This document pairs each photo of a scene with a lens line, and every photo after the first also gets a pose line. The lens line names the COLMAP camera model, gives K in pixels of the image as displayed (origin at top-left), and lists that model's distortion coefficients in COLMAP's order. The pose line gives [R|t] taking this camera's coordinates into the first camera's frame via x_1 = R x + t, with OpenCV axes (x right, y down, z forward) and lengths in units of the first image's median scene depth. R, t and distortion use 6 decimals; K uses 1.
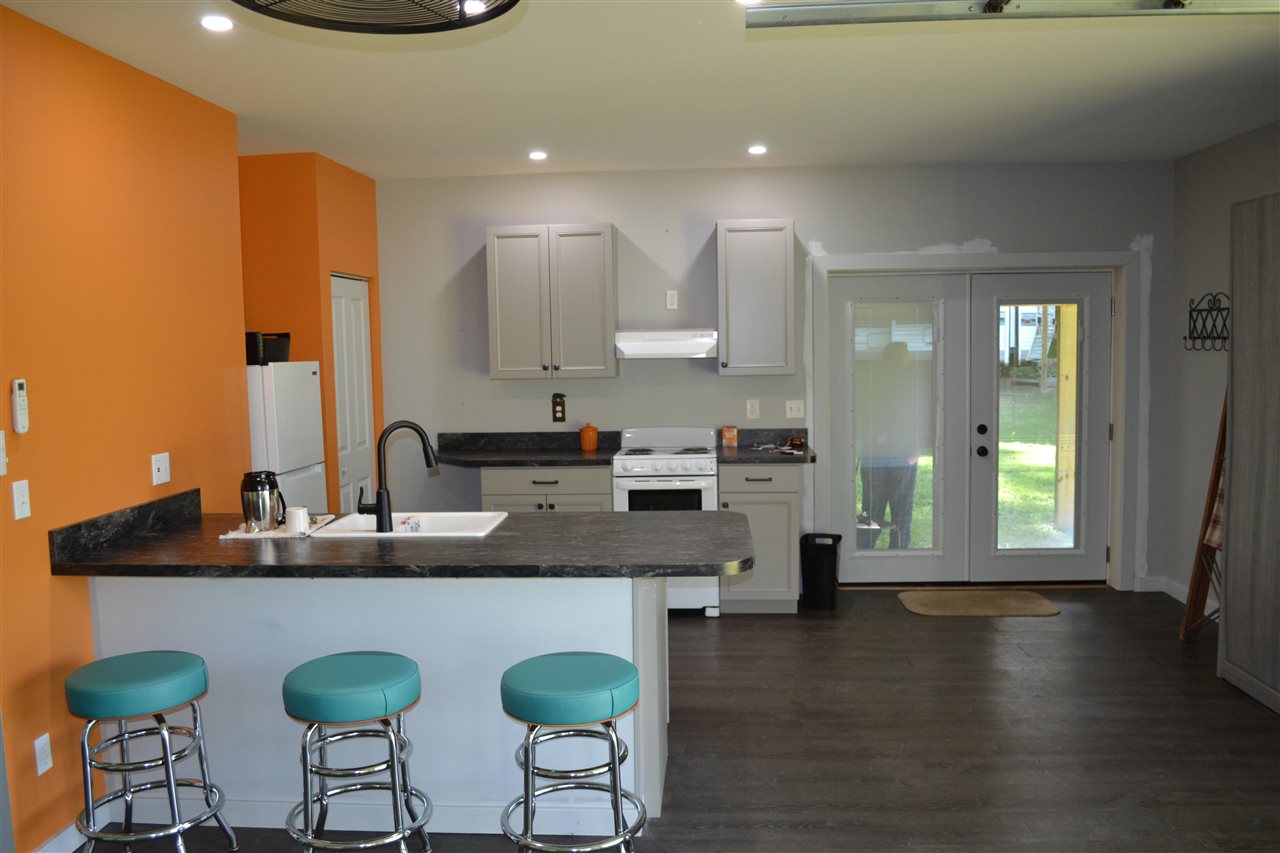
lens RADIAL K [[1022.9, 0, 639.7], [0, 1022.9, 431.3], [0, 0, 1]] dist [-0.072541, 0.000503]
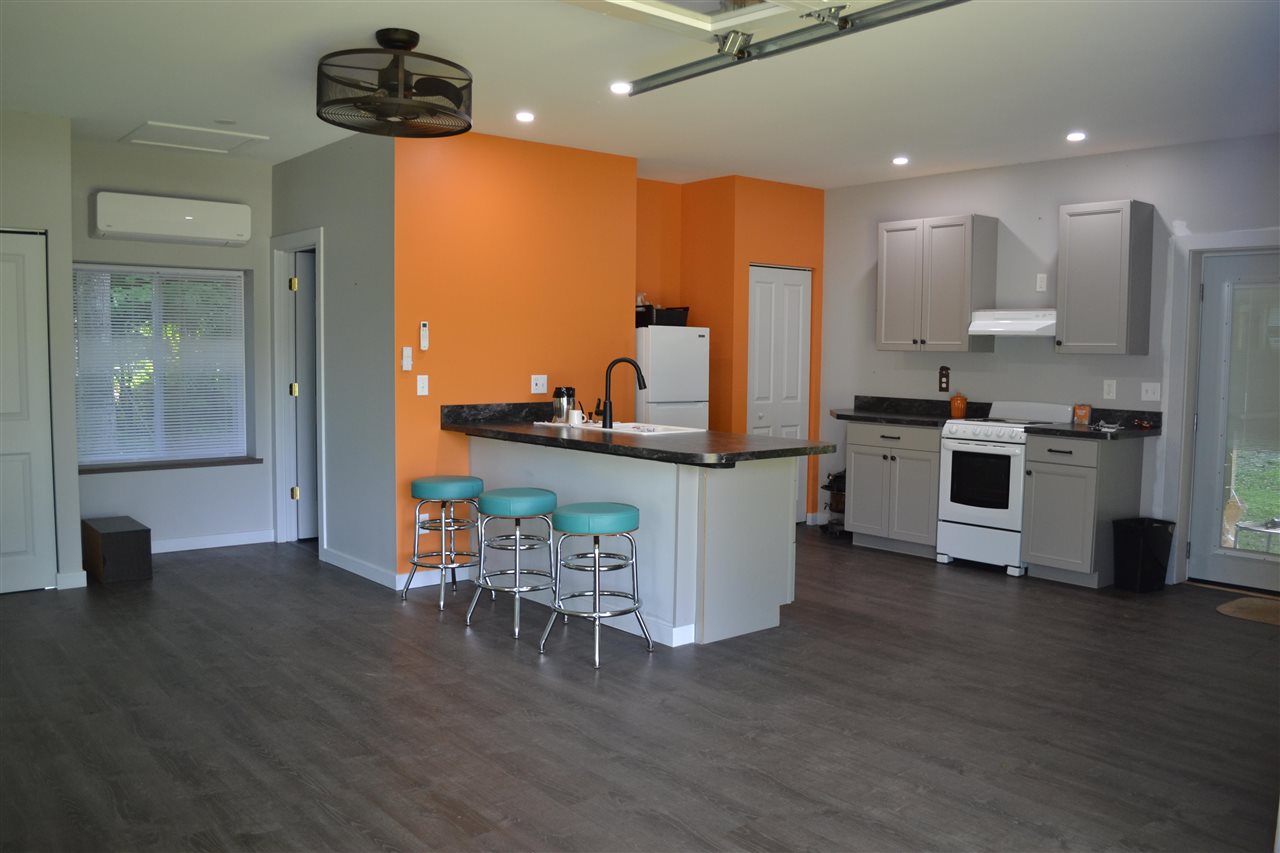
lens RADIAL K [[1022.9, 0, 637.7], [0, 1022.9, 435.4], [0, 0, 1]] dist [-0.072541, 0.000503]
pose [[0.697464, 0.087439, -0.711265, 0.540938], [-0.085748, 0.995580, 0.038307, 0.027669], [0.711471, 0.034272, 0.701879, -0.035080]]
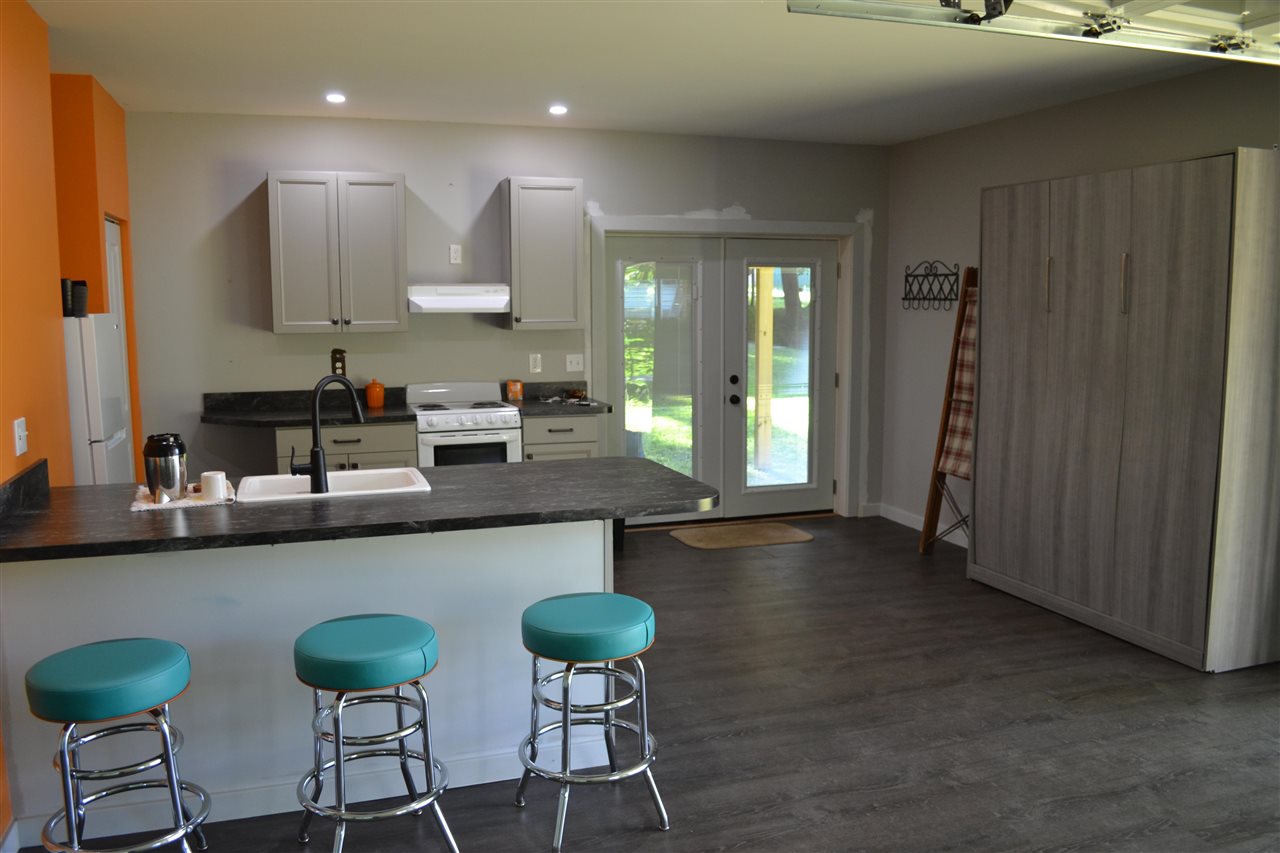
lens RADIAL K [[1022.9, 0, 641.5], [0, 1022.9, 423.5], [0, 0, 1]] dist [-0.072541, 0.000503]
pose [[0.922379, -0.031598, 0.384992, -0.204372], [0.019031, 0.999156, 0.036411, 0.003751], [-0.385818, -0.026258, 0.922201, 0.010964]]
